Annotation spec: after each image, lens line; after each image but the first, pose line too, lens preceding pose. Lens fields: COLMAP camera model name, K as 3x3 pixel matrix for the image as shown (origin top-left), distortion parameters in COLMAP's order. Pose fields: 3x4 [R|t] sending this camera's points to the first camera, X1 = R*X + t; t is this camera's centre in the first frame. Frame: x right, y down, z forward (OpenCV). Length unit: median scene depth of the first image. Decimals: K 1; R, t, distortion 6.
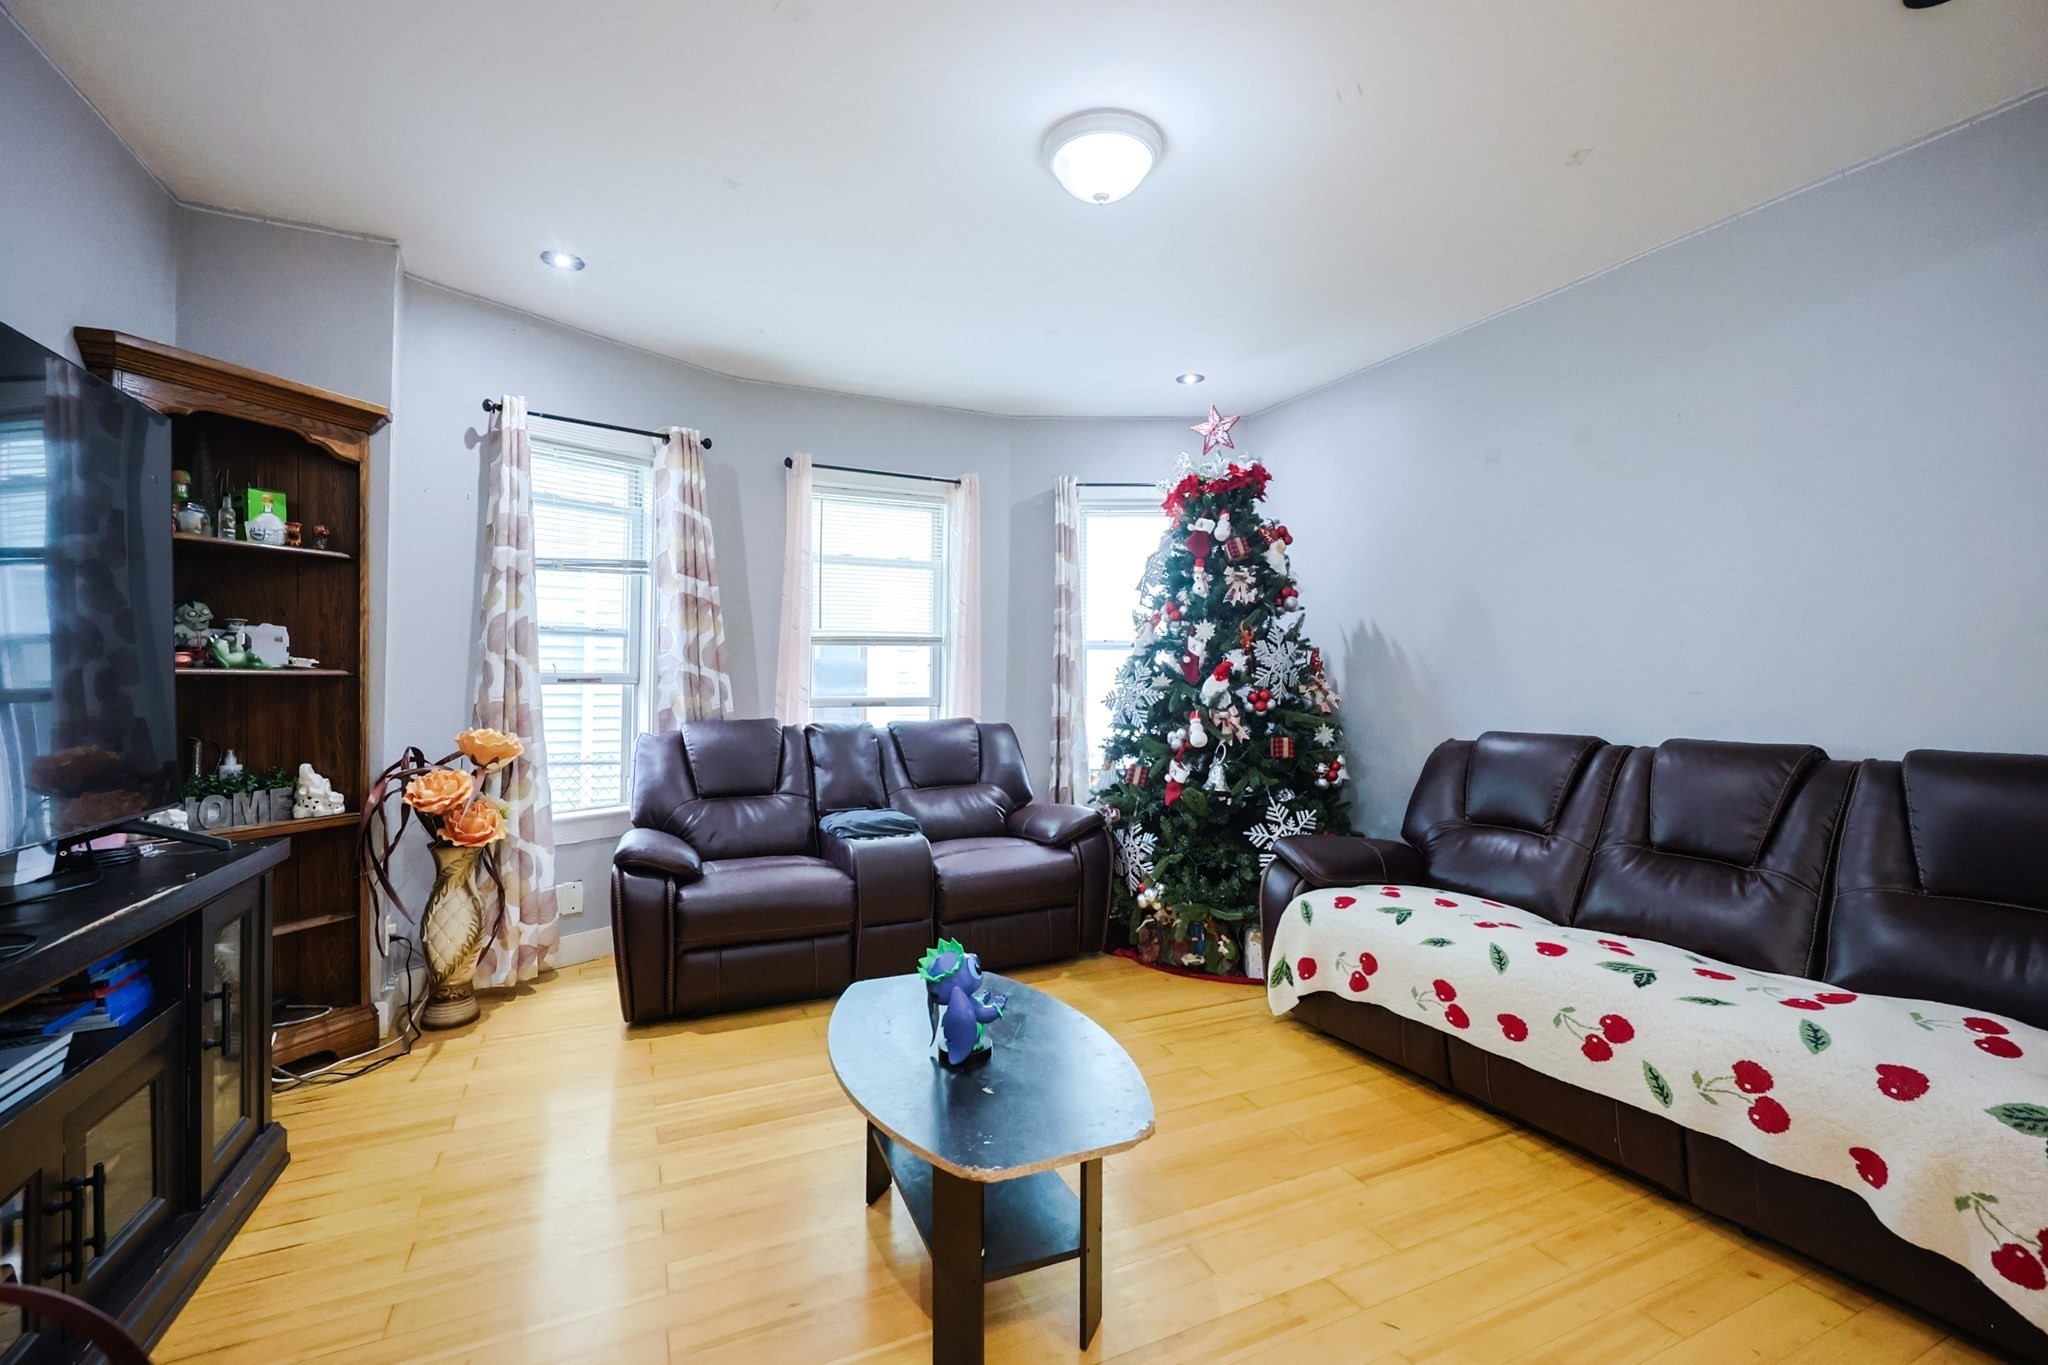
lens RADIAL K [[872.7, 0, 1032.0], [0, 872.7, 678.1], [0, 0, 1]] dist [-0.001346, -0.000003]
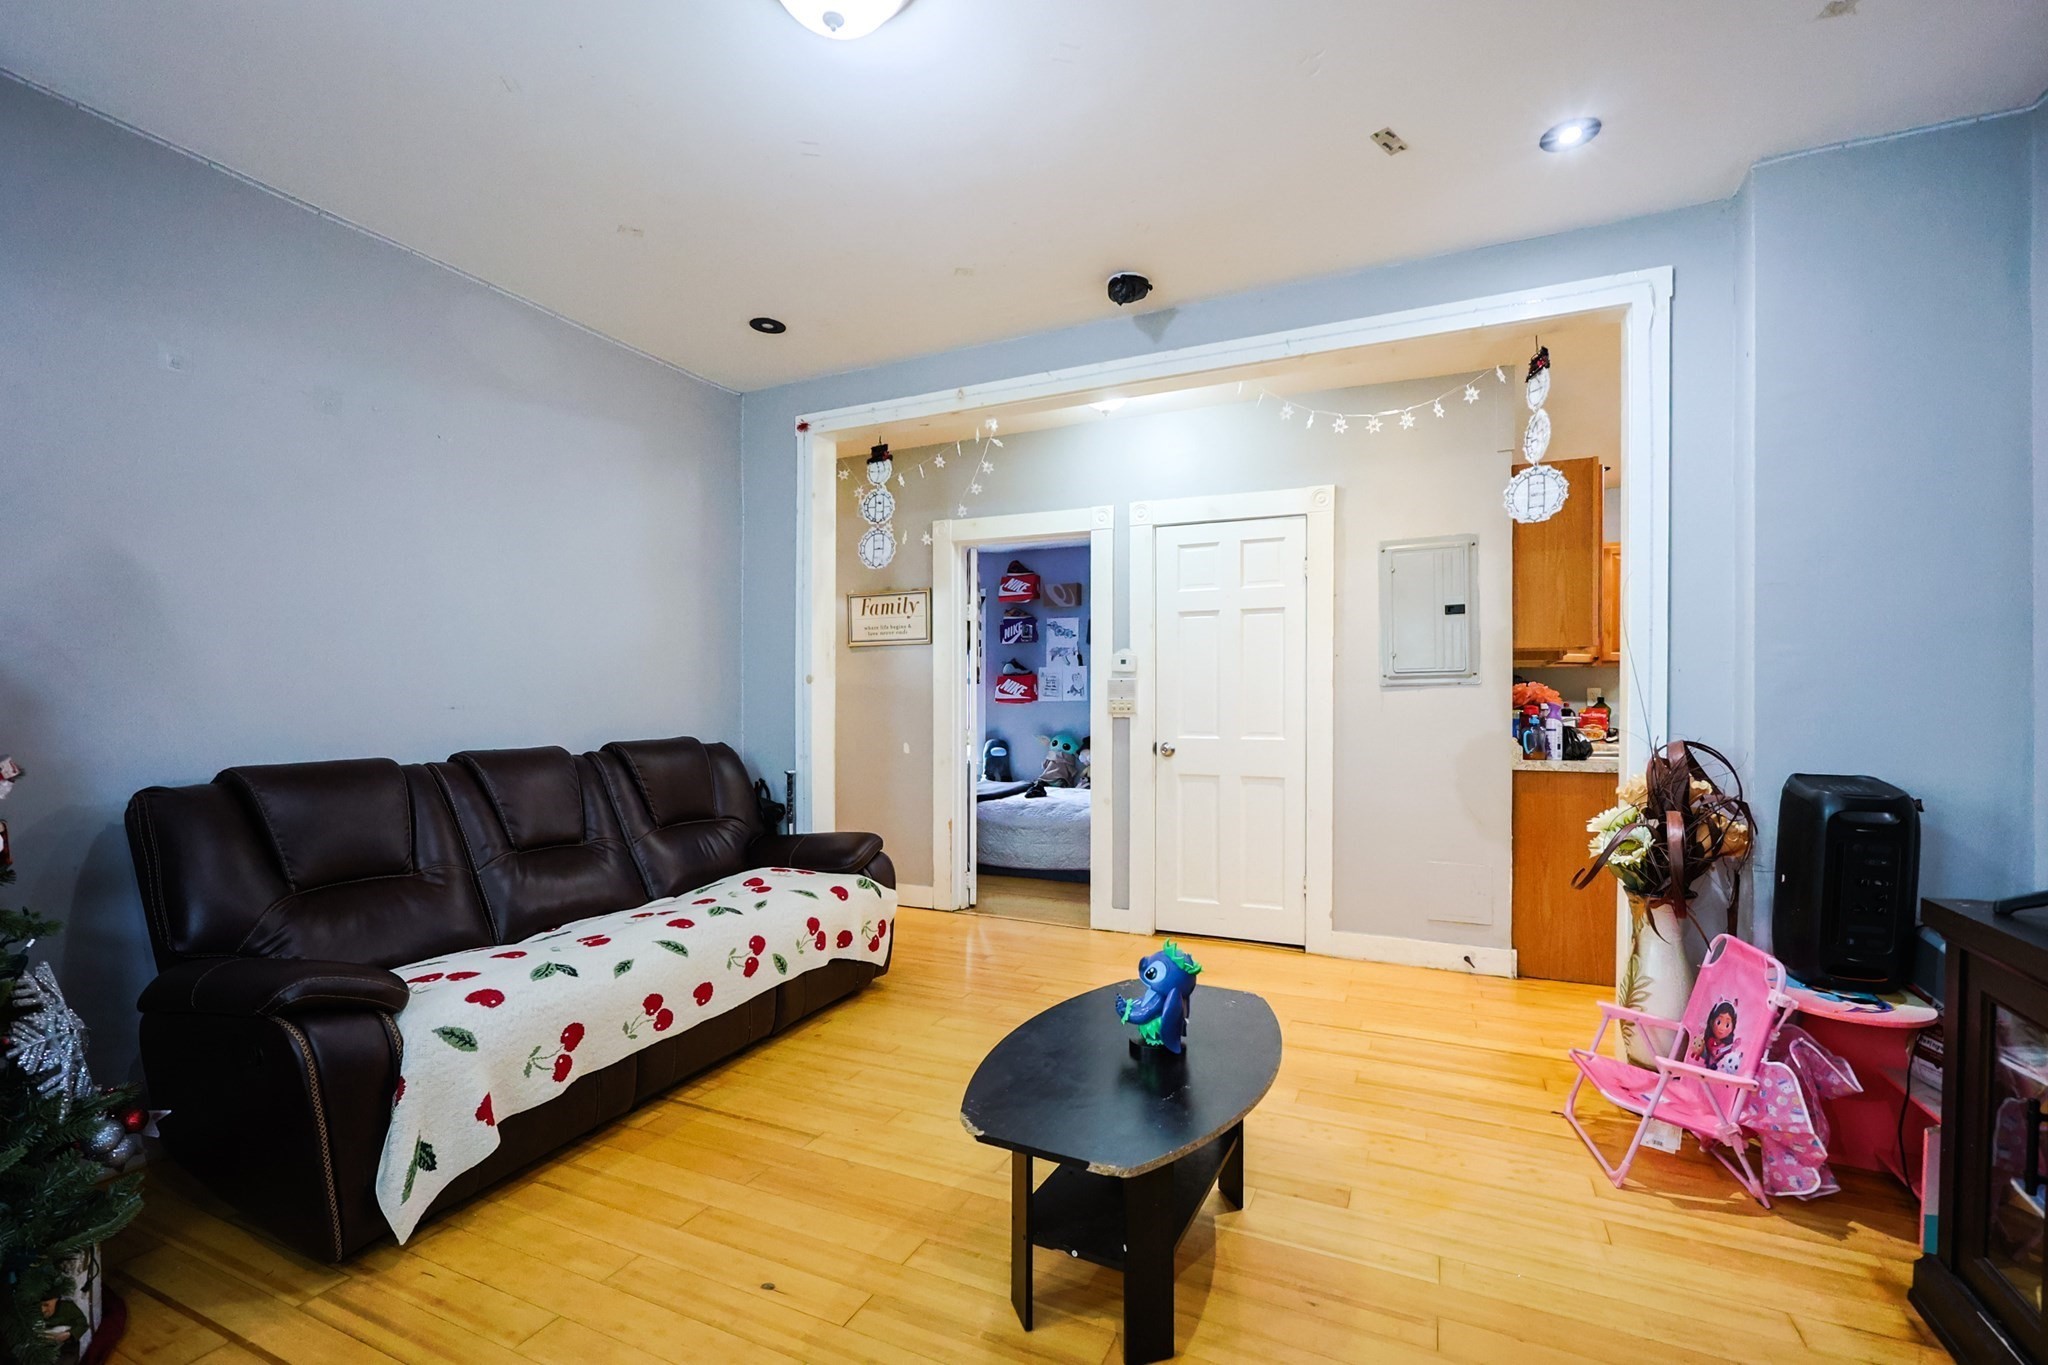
lens RADIAL K [[877.9, 0, 1021.8], [0, 877.9, 708.4], [0, 0, 1]] dist [0.001072, 0.000263]
pose [[-0.635823, -0.005092, 0.771818, -0.373022], [-0.005479, 0.999983, 0.002083, 0.008850], [-0.771815, -0.002904, -0.635840, 0.850087]]
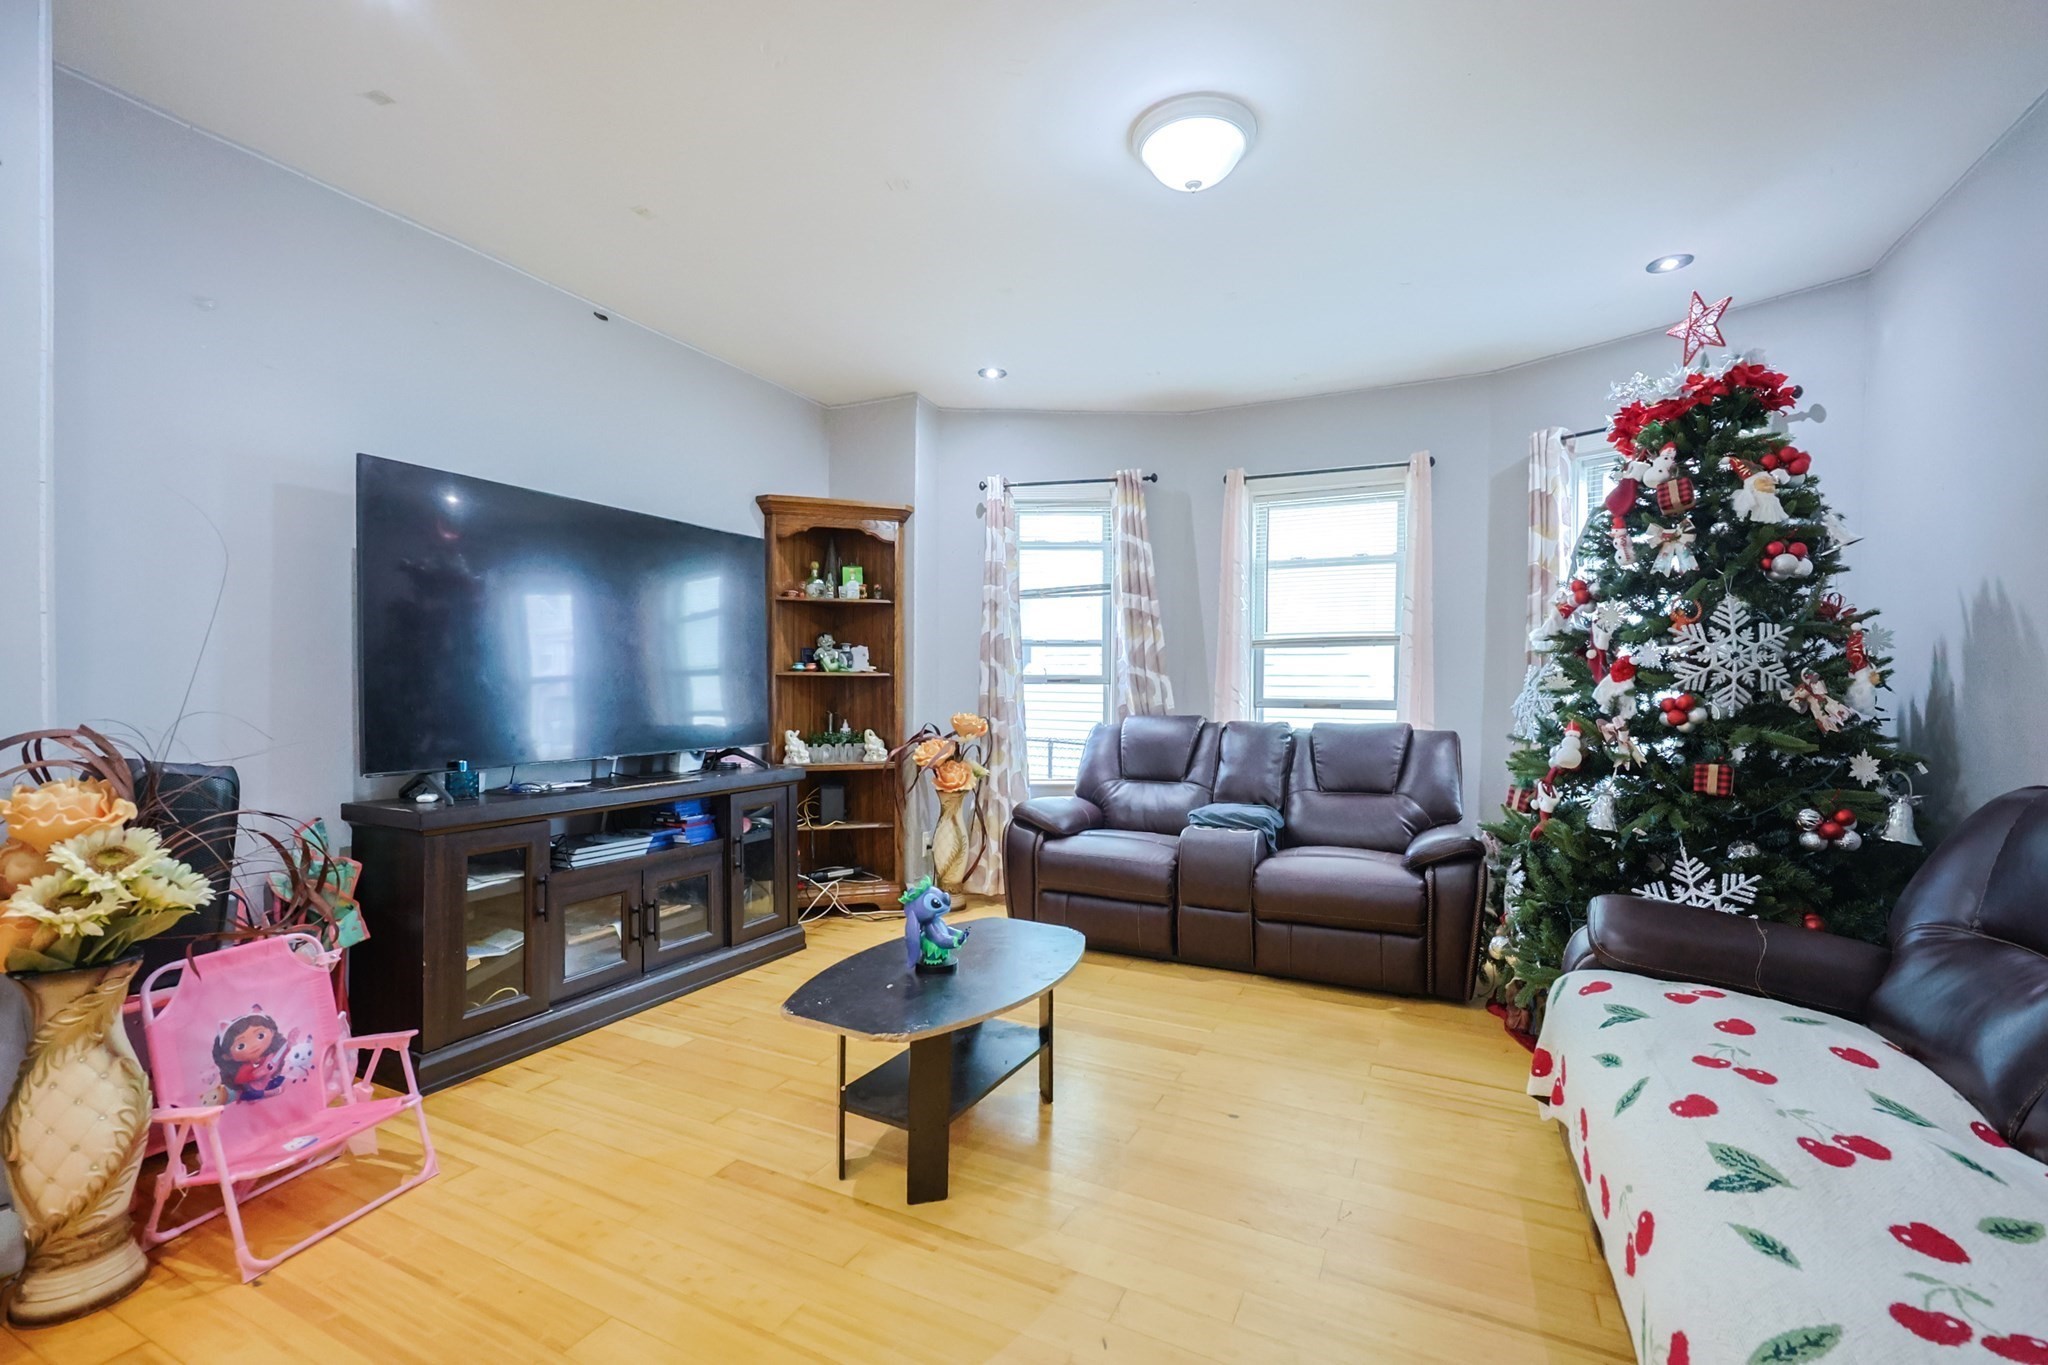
lens RADIAL K [[875.7, 0, 1028.8], [0, 875.7, 695.3], [0, 0, 1]] dist [-0.001806, -0.000410]
pose [[0.622372, 0.013777, -0.782601, 0.475572], [-0.003364, 0.999883, 0.014928, 0.005486], [0.782715, -0.006658, 0.622345, 0.146036]]
